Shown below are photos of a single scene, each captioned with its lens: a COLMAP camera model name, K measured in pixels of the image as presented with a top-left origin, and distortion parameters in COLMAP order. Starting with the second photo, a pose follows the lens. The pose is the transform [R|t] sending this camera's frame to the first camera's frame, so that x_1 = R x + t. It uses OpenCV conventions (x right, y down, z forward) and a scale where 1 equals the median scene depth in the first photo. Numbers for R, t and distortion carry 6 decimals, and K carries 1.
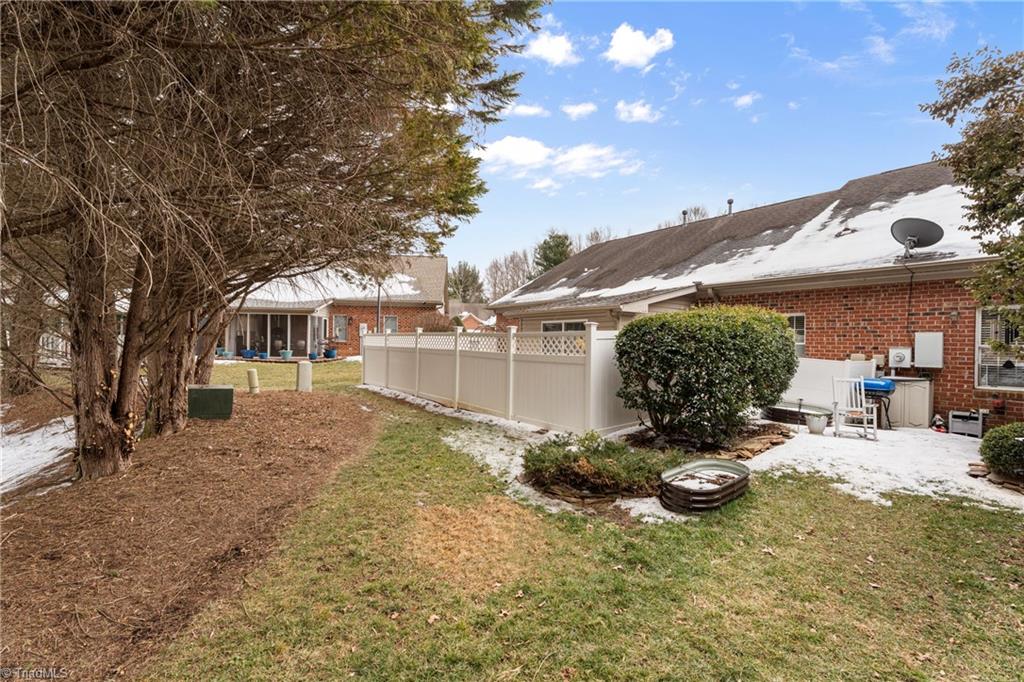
lens RADIAL K [[461.4, 0, 509.1], [0, 461.4, 345.4], [0, 0, 1]] dist [0.001617, -0.000745]
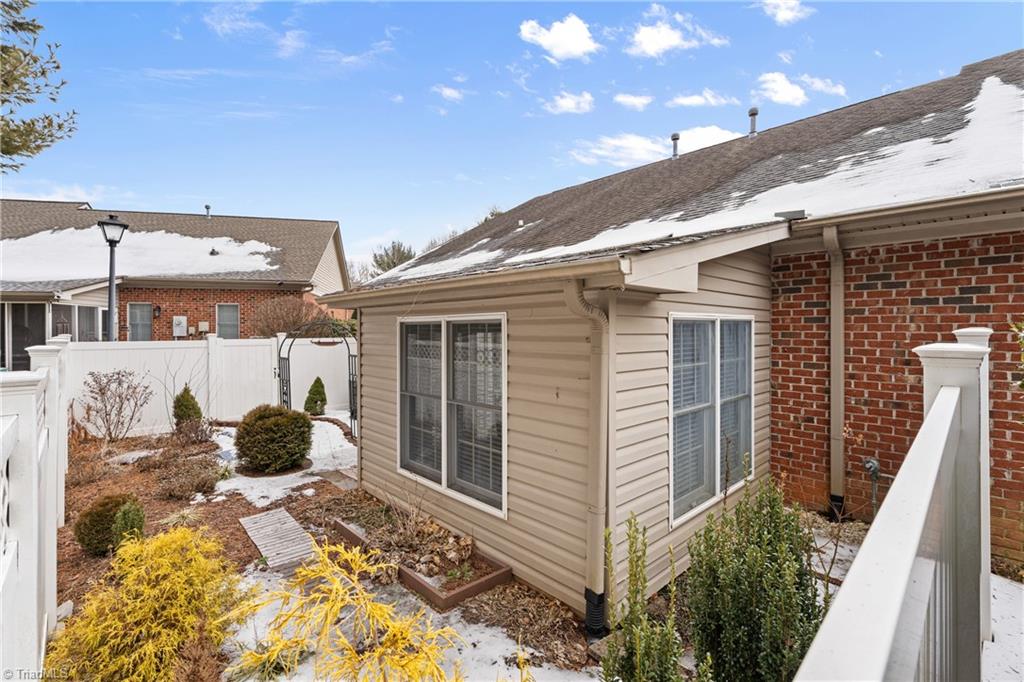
lens RADIAL K [[455.7, 0, 507.6], [0, 455.7, 341.8], [0, 0, 1]] dist [0.001440, 0.000088]
pose [[0.994170, -0.017189, 0.106449, 0.093901], [0.014597, 0.999579, 0.025084, -0.030493], [-0.106835, -0.023384, 0.994002, 0.465070]]
